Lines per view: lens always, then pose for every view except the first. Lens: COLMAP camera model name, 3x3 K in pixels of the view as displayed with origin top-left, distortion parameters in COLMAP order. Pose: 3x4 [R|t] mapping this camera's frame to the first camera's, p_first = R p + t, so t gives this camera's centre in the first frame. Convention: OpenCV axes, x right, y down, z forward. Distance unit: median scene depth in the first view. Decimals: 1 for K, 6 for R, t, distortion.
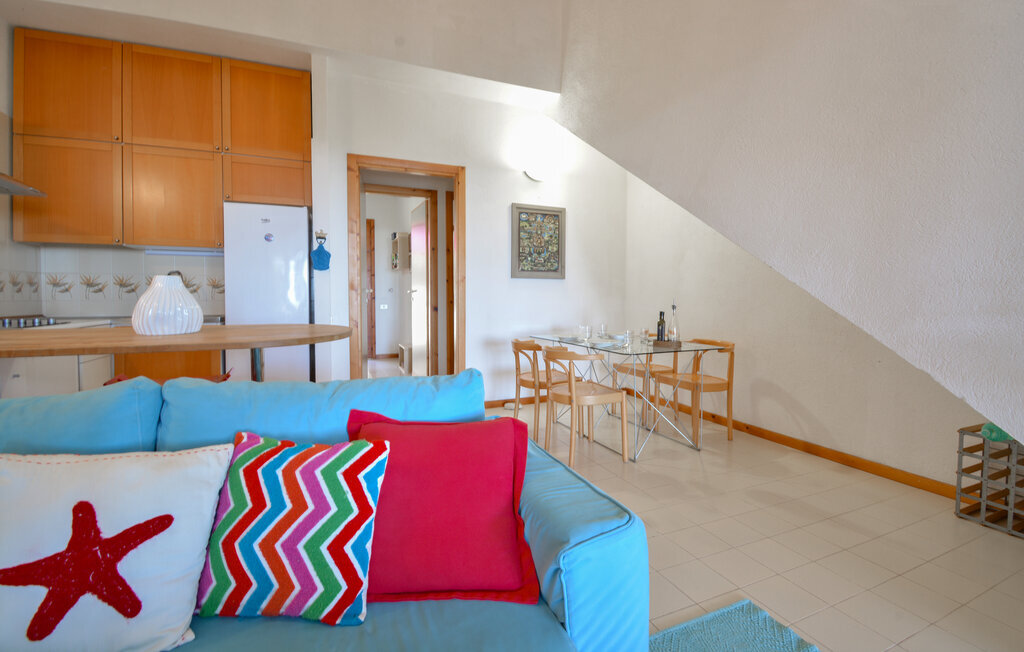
lens RADIAL K [[455.9, 0, 523.0], [0, 455.9, 312.2], [0, 0, 1]] dist [0.020824, -0.026003]
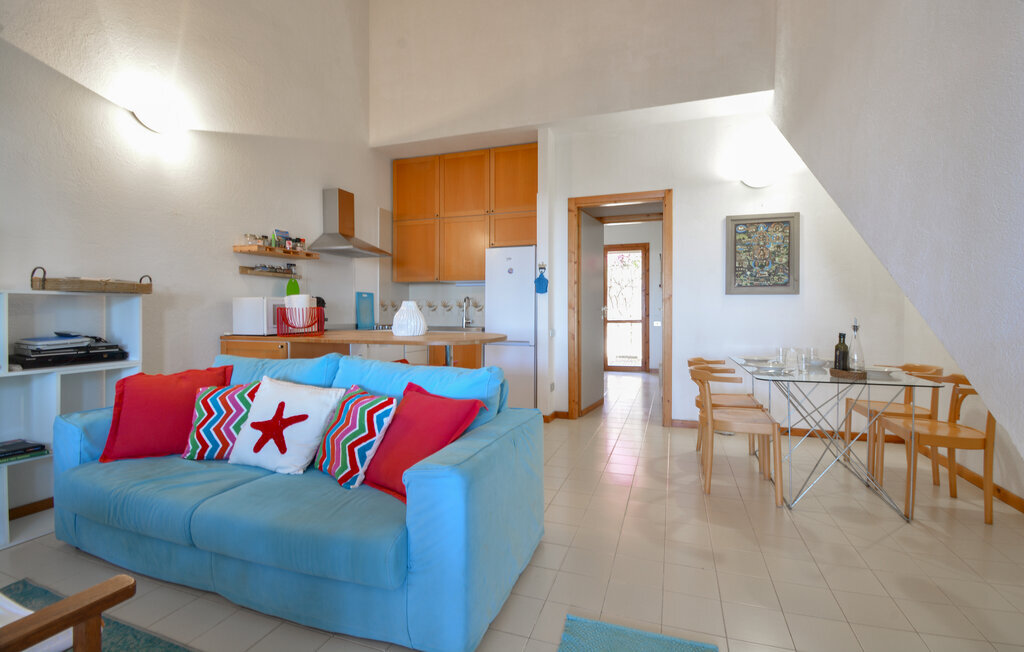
lens RADIAL K [[455.9, 0, 523.0], [0, 455.9, 312.2], [0, 0, 1]] dist [0.020824, -0.026003]
pose [[0.739821, -0.000605, -0.672803, 0.373746], [-0.025402, 0.999261, -0.028831, -0.000351], [0.672324, 0.038420, 0.739260, 0.018685]]
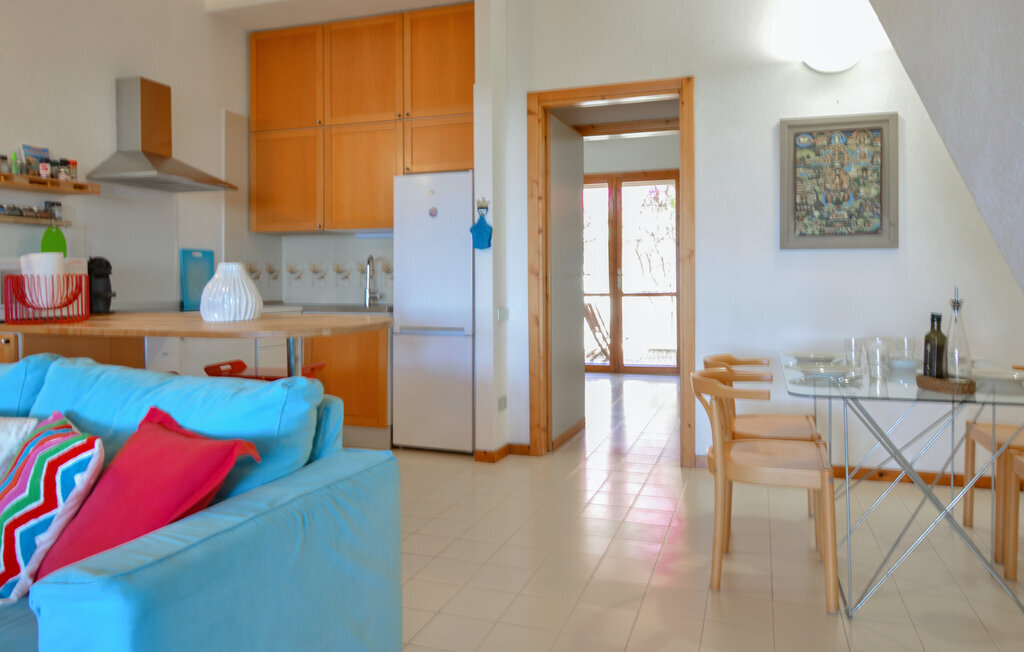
lens RADIAL K [[706.4, 0, 531.9], [0, 706.4, 281.2], [0, 0, 1]] dist [0.000503, -0.005422]
pose [[0.743981, -0.004177, -0.668188, 0.415568], [-0.019252, 0.999431, -0.027683, -0.005380], [0.667923, 0.033460, 0.743477, 0.160810]]
